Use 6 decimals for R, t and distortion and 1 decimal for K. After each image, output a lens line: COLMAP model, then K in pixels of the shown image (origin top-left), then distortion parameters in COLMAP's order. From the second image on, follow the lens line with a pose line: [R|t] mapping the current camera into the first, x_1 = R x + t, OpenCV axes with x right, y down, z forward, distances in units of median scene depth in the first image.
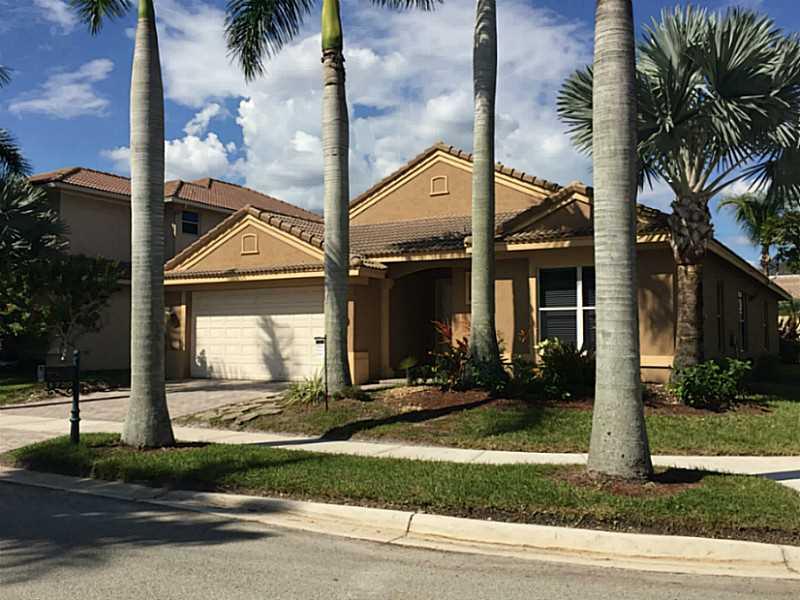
lens RADIAL K [[748.6, 0, 398.1], [0, 748.6, 300.1], [0, 0, 1]] dist [0.051872, -0.004059]
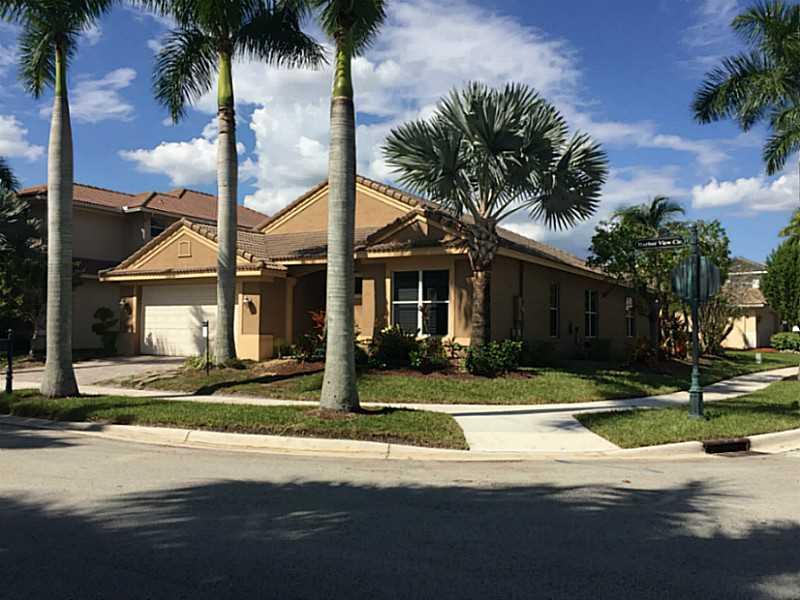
lens RADIAL K [[682.5, 0, 393.7], [0, 682.5, 298.9], [0, 0, 1]] dist [0.086373, -0.114328]
pose [[0.999962, 0.008491, 0.001736, 0.192002], [-0.008507, 0.999918, 0.009591, -0.006002], [-0.001655, -0.009605, 0.999952, -0.200708]]
